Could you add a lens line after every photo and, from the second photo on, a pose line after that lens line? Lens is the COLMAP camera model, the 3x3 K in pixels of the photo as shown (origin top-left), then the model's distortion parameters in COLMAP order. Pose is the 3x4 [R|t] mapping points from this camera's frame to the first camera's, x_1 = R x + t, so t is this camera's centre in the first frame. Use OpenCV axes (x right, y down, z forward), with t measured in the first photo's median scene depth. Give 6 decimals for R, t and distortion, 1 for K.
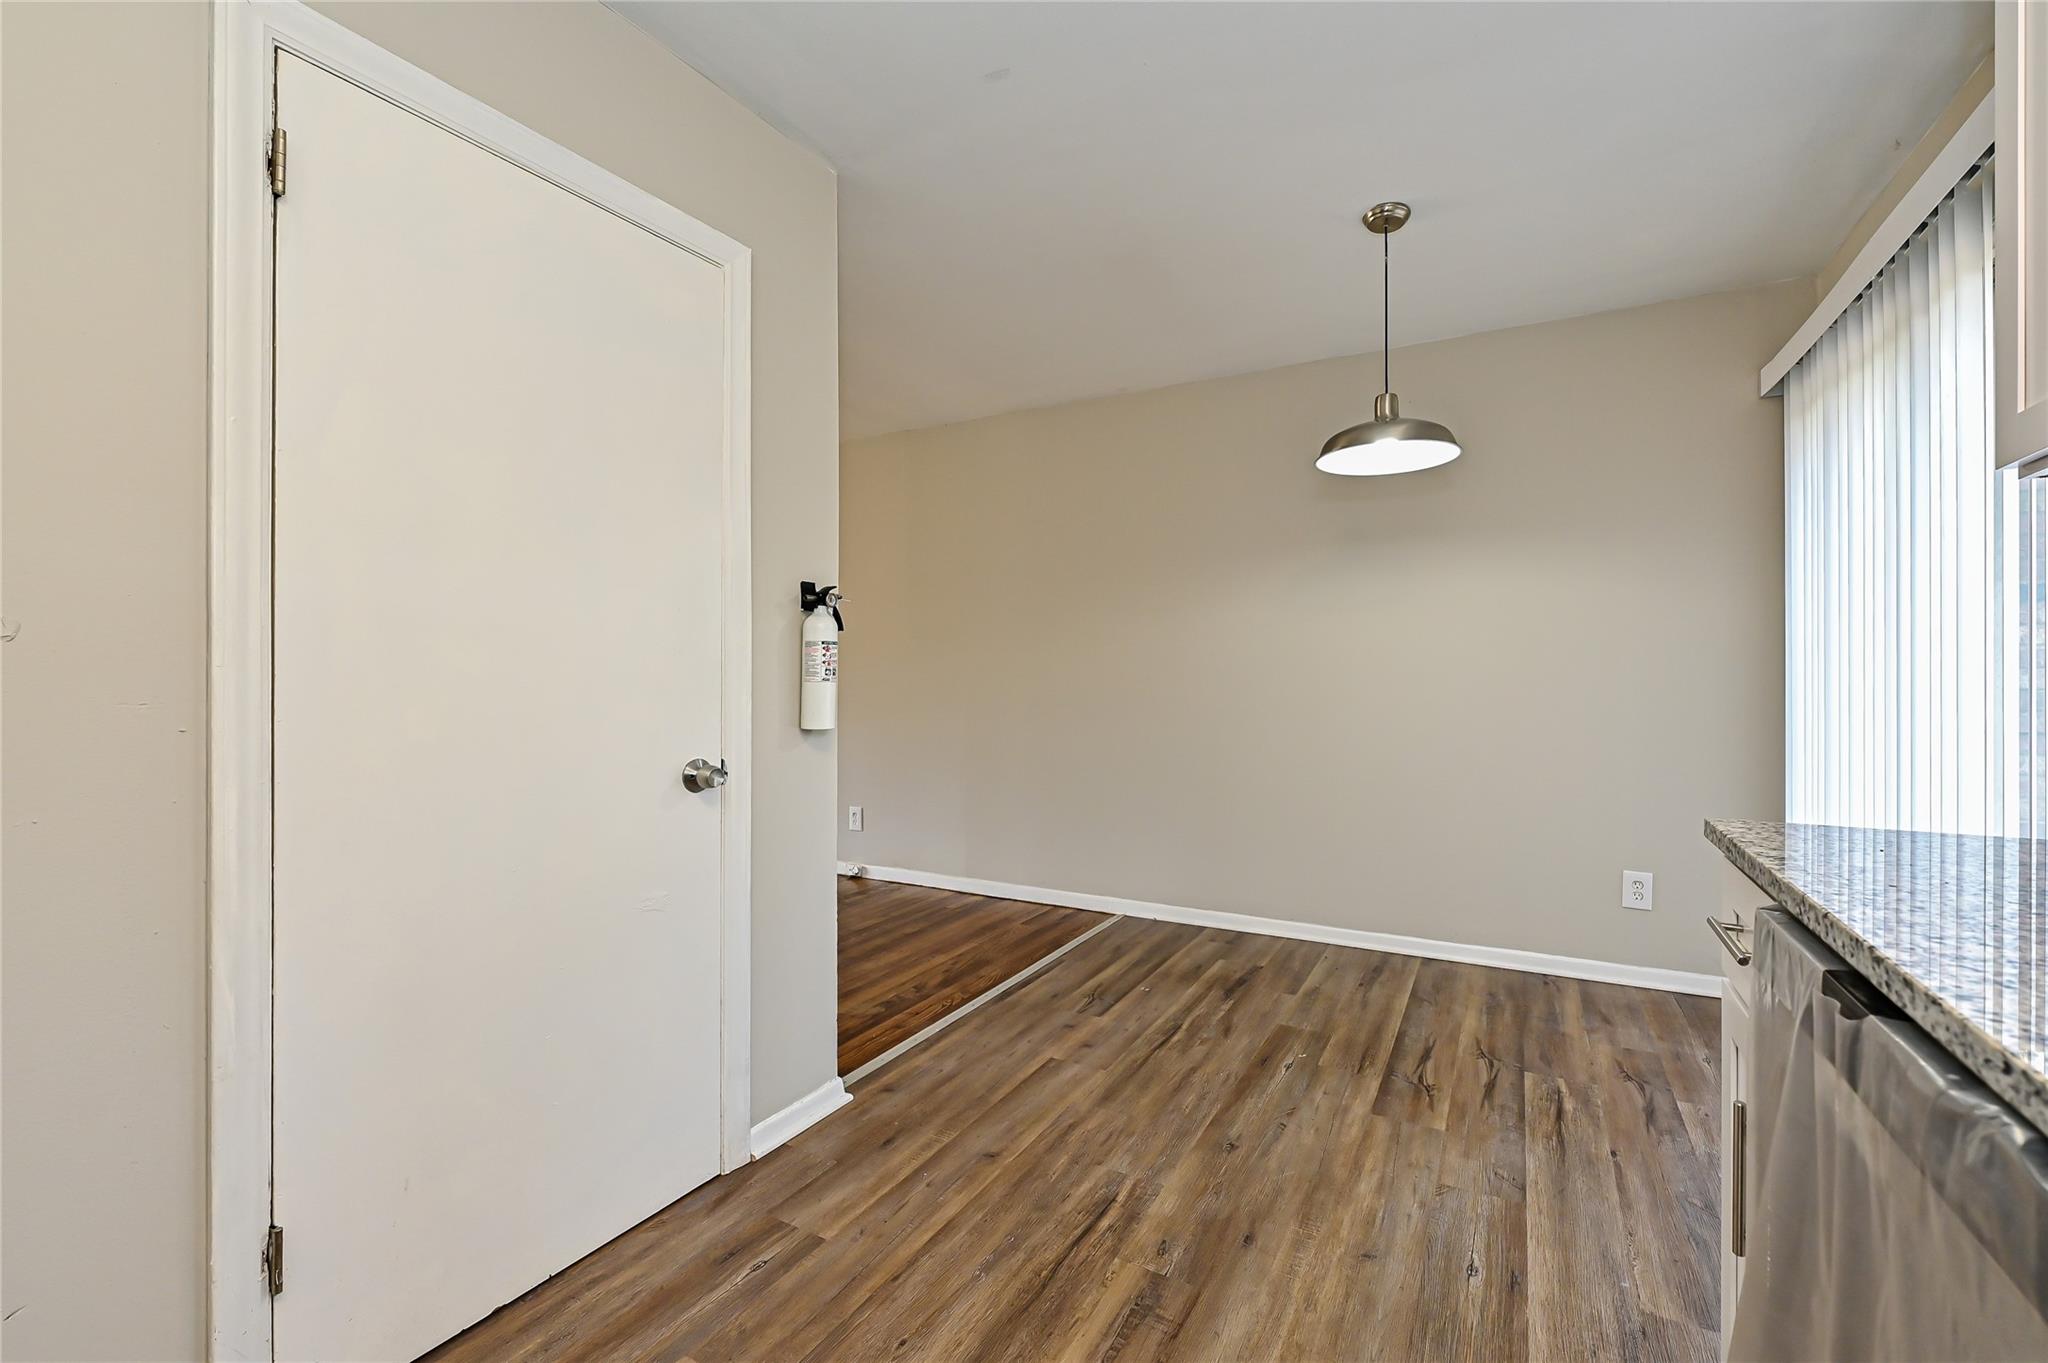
lens RADIAL K [[848.1, 0, 1046.4], [0, 848.1, 675.9], [0, 0, 1]] dist [-0.000608, 0.000000]
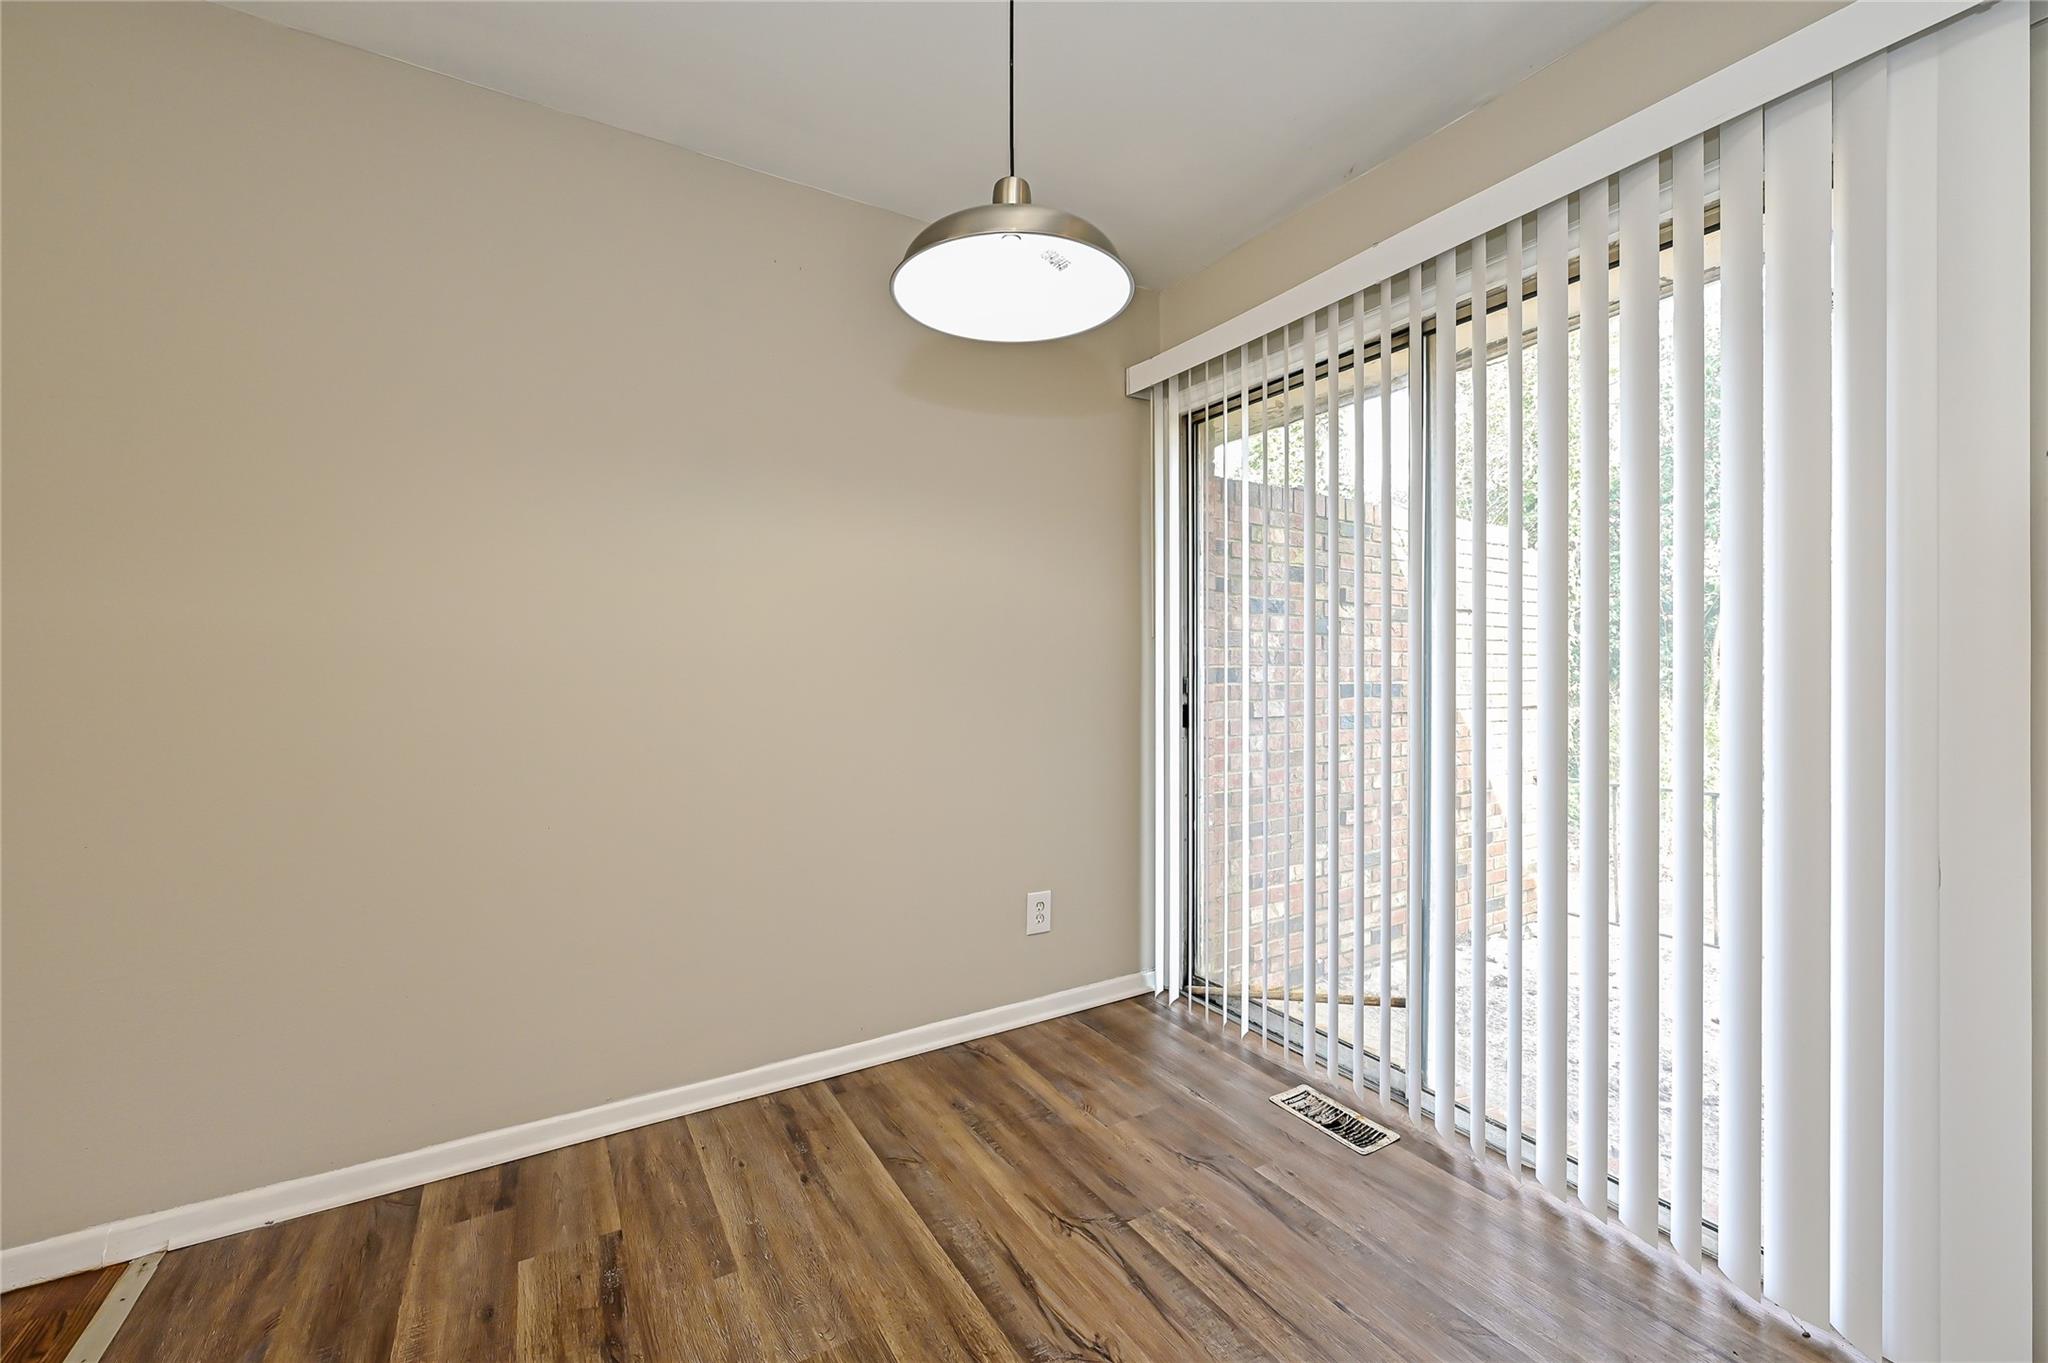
lens RADIAL K [[833.5, 0, 1024.0], [0, 833.5, 681.5], [0, 0, 1]] dist [0.001304, 0.000029]
pose [[0.491541, -0.009838, 0.870799, -0.088527], [0.002216, 0.999947, 0.010046, 0.001063], [-0.870852, -0.003009, 0.491537, 0.721799]]
